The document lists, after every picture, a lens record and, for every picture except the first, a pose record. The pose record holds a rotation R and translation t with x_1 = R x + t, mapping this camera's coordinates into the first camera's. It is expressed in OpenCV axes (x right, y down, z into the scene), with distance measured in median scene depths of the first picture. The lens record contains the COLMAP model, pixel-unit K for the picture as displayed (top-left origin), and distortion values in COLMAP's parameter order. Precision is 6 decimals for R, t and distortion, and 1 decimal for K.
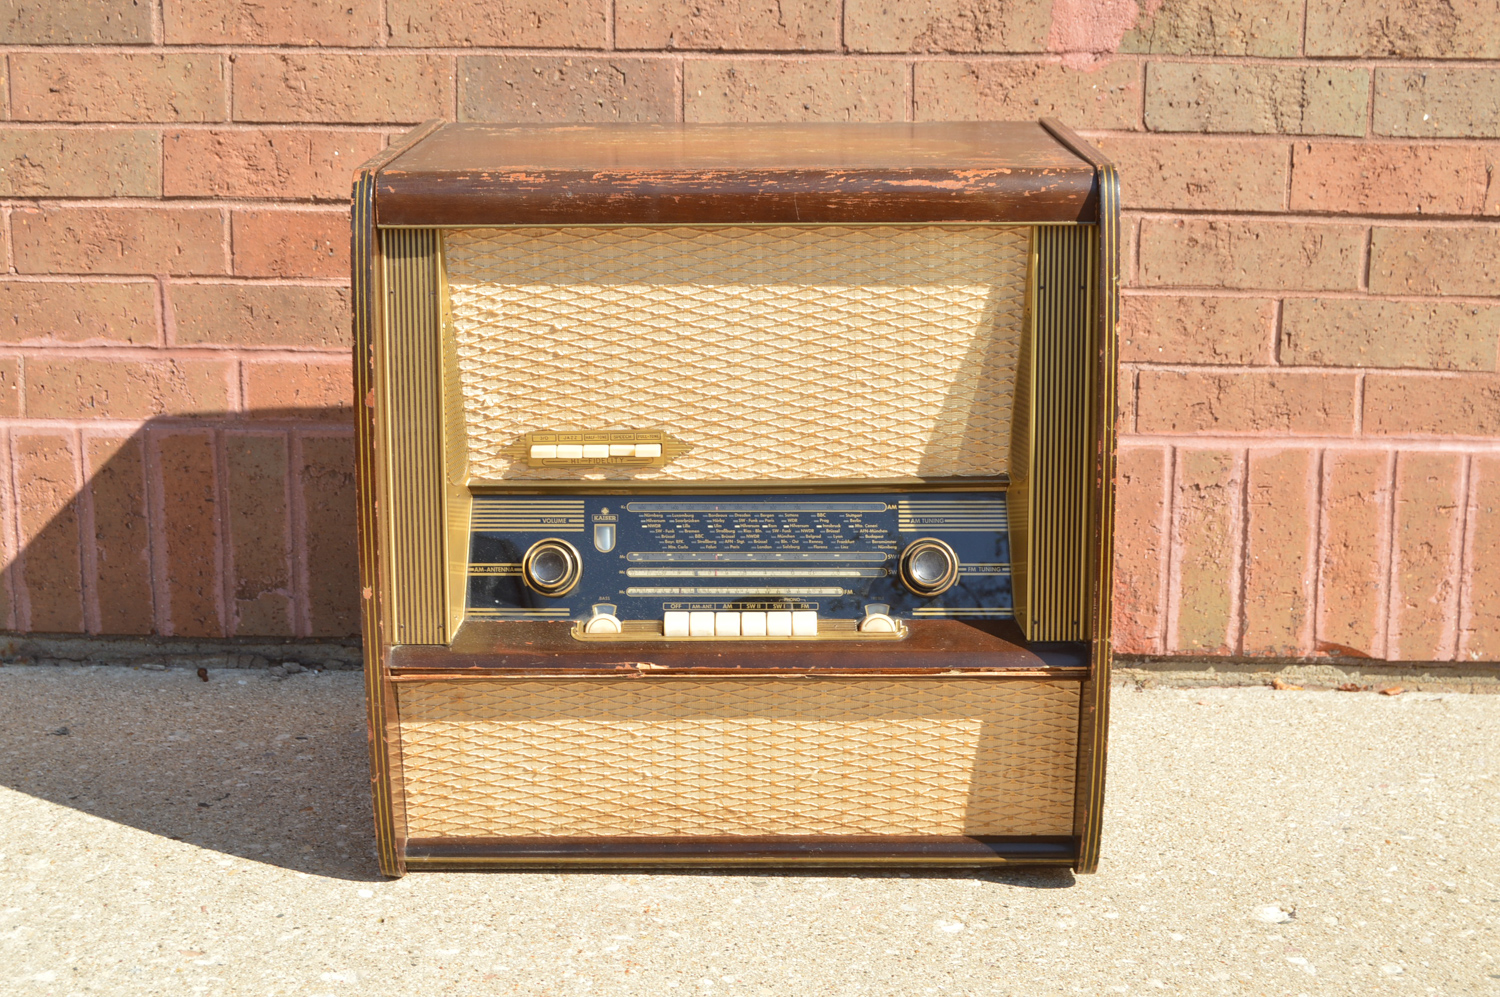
lens RADIAL K [[2171.4, 0, 750.0], [0, 2171.4, 498.5], [0, 0, 1]] dist [-0.057991, 0.029023]
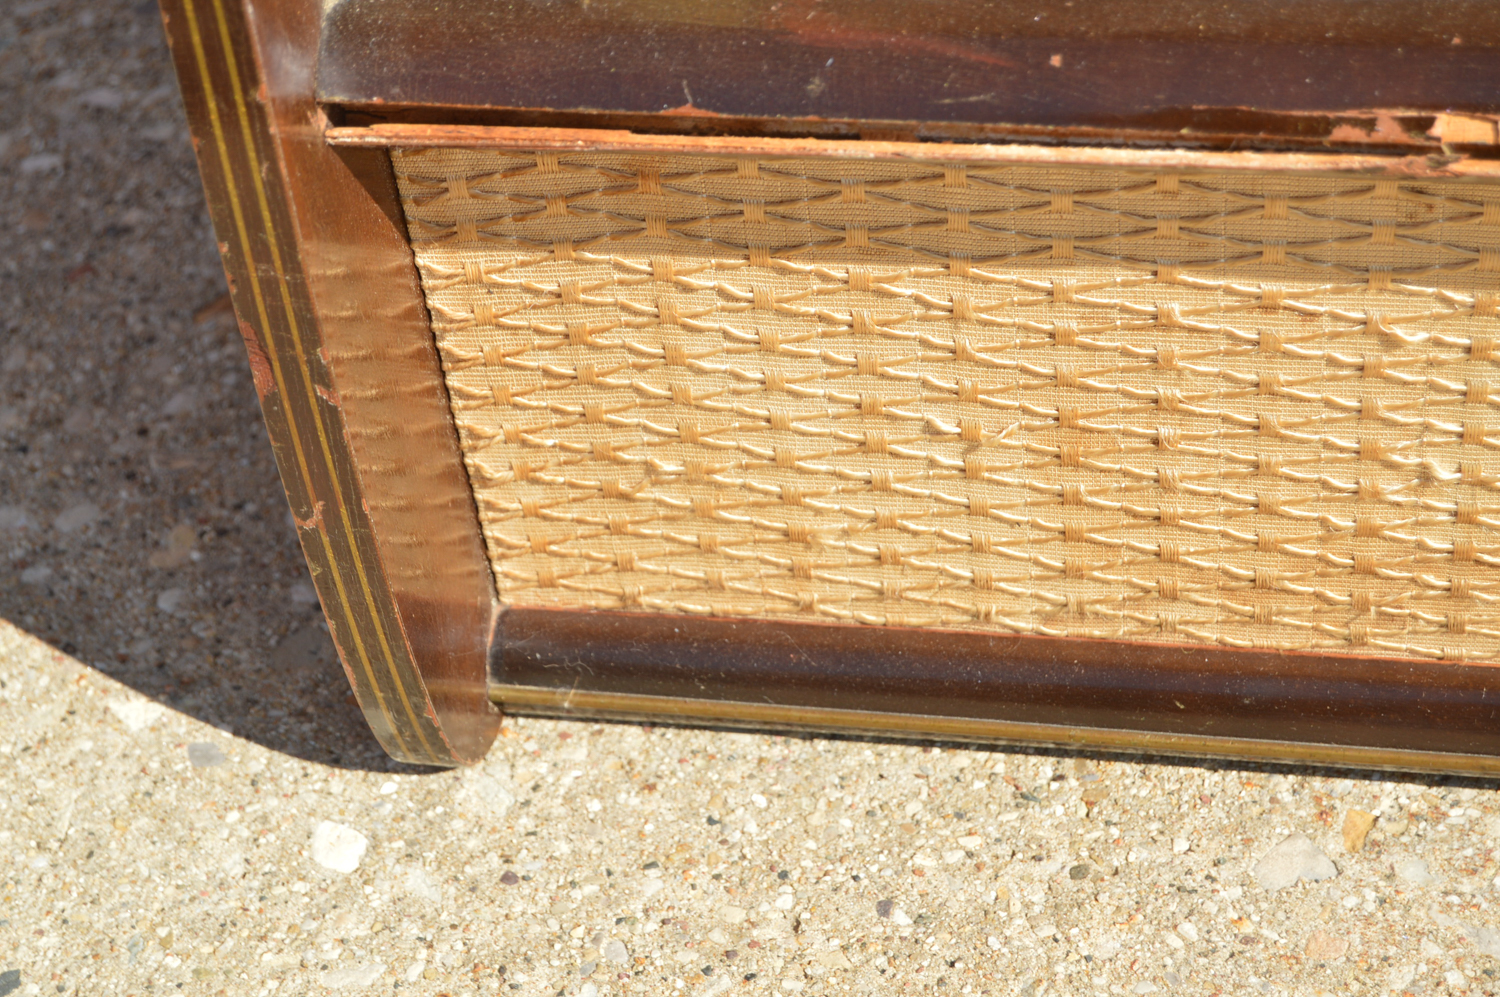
lens RADIAL K [[3343.9, 0, 750.0], [0, 3343.9, 498.5], [0, 0, 1]] dist [-0.021988, -0.127362]
pose [[0.980226, 0.054526, -0.190222, -0.051577], [0.040228, 0.886306, 0.461349, -0.042322], [0.193751, -0.459878, 0.866587, 0.663368]]
